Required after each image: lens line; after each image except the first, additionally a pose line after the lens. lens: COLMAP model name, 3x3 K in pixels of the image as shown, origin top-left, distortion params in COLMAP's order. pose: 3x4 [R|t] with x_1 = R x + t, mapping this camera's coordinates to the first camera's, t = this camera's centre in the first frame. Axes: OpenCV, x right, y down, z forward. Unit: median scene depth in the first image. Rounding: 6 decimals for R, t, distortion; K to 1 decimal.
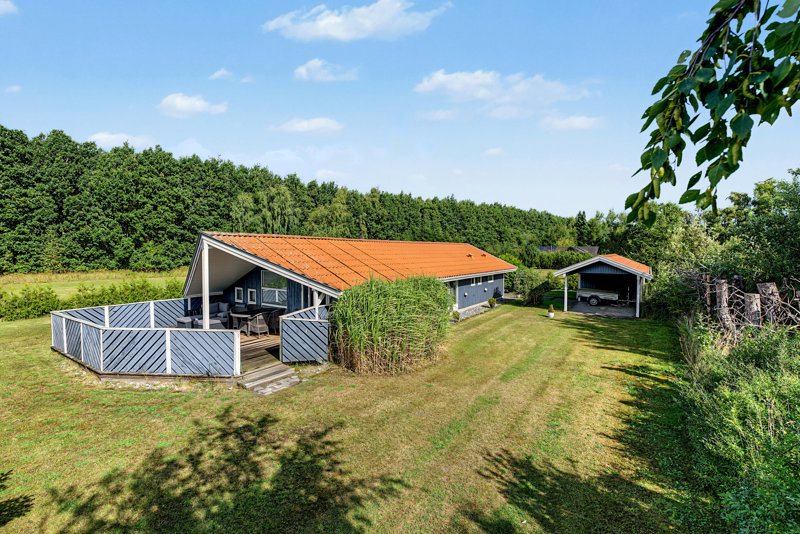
lens RADIAL K [[368.1, 0, 400.0], [0, 368.1, 267.0], [0, 0, 1]] dist [-0.000375, -0.000123]
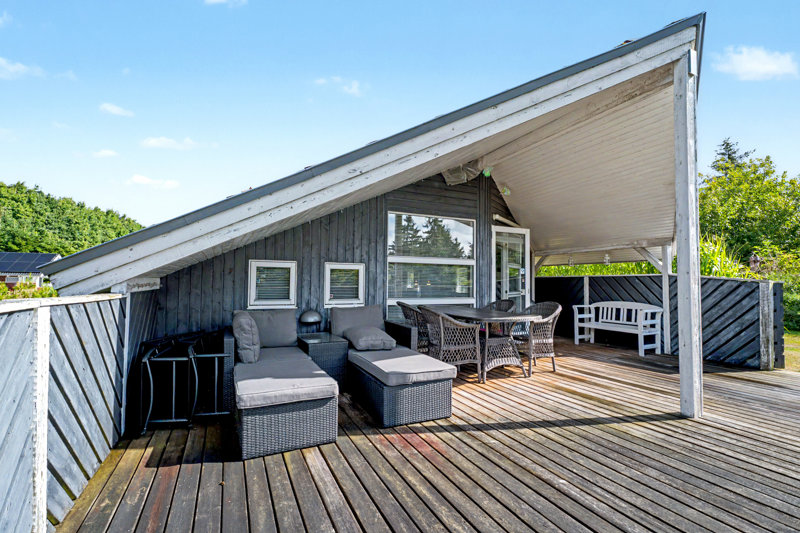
lens RADIAL K [[368.1, 0, 400.0], [0, 368.1, 266.5], [0, 0, 1]] dist [-0.000375, -0.000123]
pose [[0.501034, 0.041515, 0.864431, -0.253703], [0.032916, 0.997212, -0.066971, 0.033101], [-0.864801, 0.062009, 0.498271, 0.295810]]
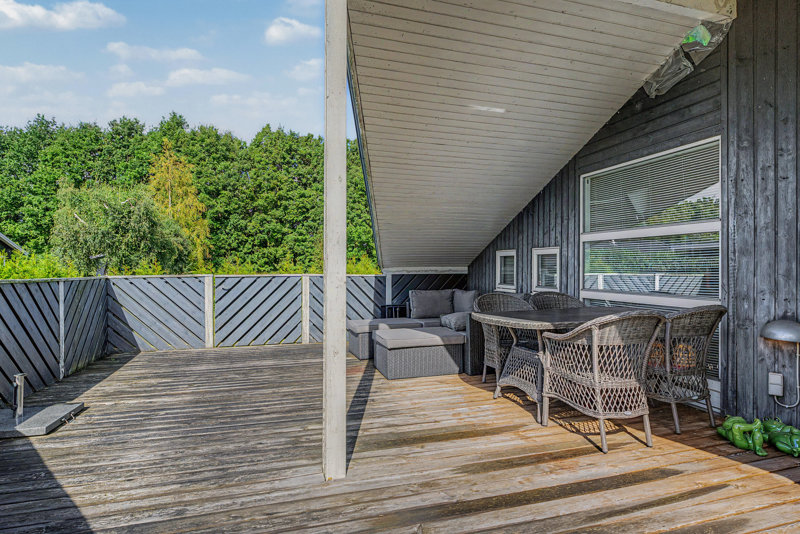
lens RADIAL K [[435.3, 0, 398.2], [0, 435.3, 272.6], [0, 0, 1]] dist [-0.001878, 0.000270]
pose [[0.792333, 0.005182, -0.610067, -0.103829], [-0.026760, 0.999297, -0.026267, 0.035571], [0.609502, 0.037137, 0.791914, 0.237699]]
